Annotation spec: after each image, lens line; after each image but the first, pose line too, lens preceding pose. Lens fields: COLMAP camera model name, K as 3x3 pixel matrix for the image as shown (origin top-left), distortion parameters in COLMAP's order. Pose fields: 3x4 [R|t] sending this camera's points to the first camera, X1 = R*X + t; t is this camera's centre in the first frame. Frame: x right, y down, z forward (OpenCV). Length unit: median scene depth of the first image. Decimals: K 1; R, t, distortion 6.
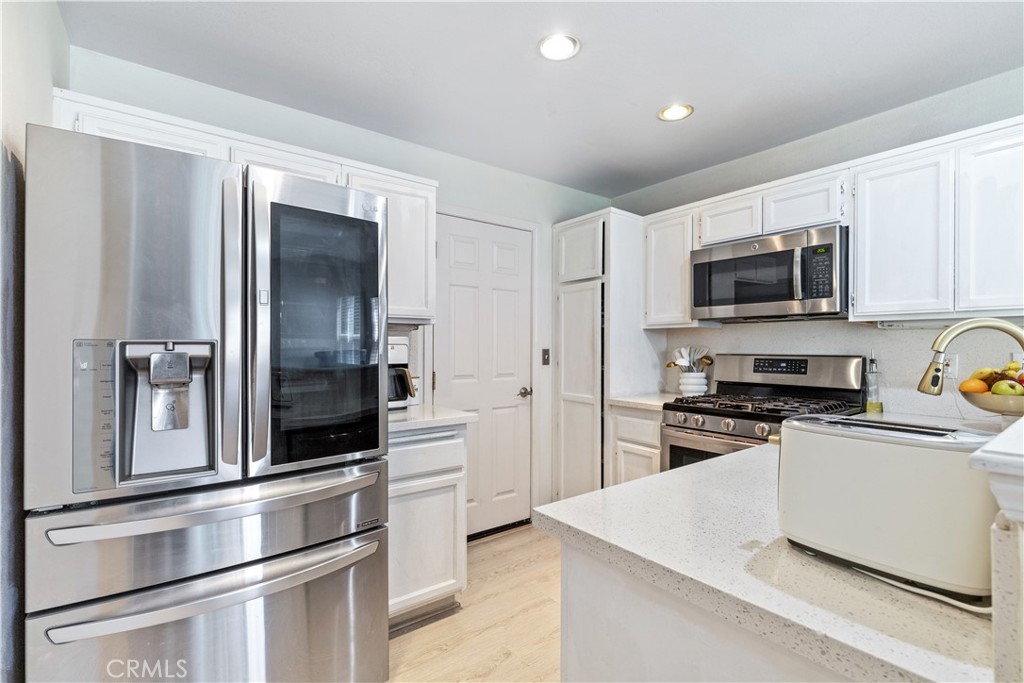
lens RADIAL K [[466.7, 0, 522.8], [0, 466.7, 345.9], [0, 0, 1]] dist [0.001285, -0.000318]
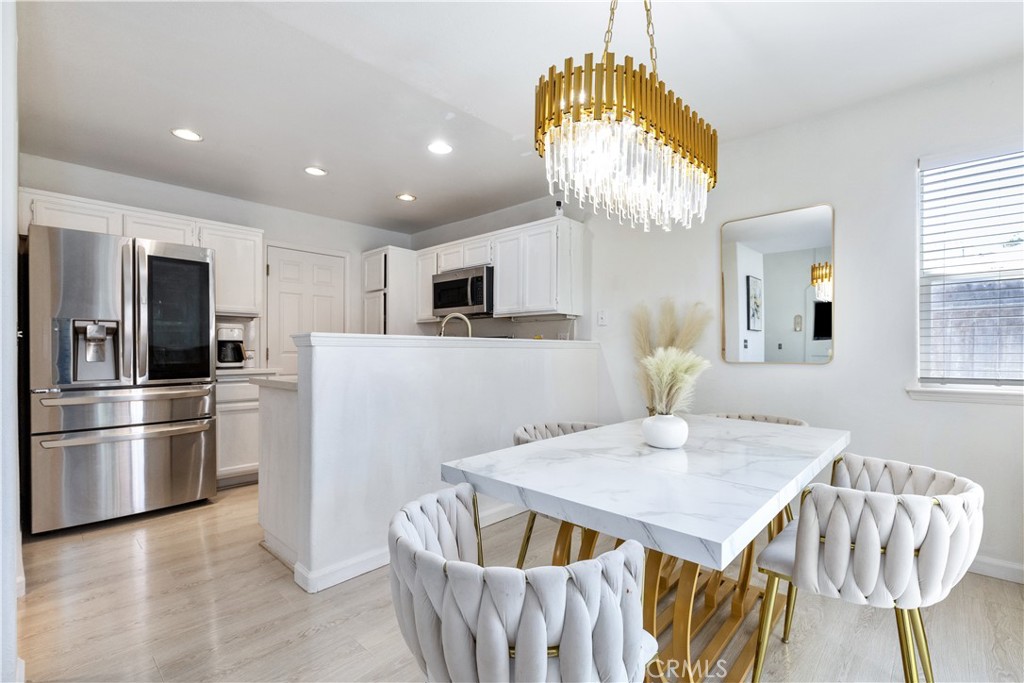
lens RADIAL K [[459.5, 0, 507.9], [0, 459.5, 349.7], [0, 0, 1]] dist [0.001459, 0.000019]
pose [[0.988408, 0.000381, 0.151822, 0.670417], [-0.000945, 0.999993, 0.003645, 0.097622], [-0.151820, -0.003747, 0.988401, -1.160505]]
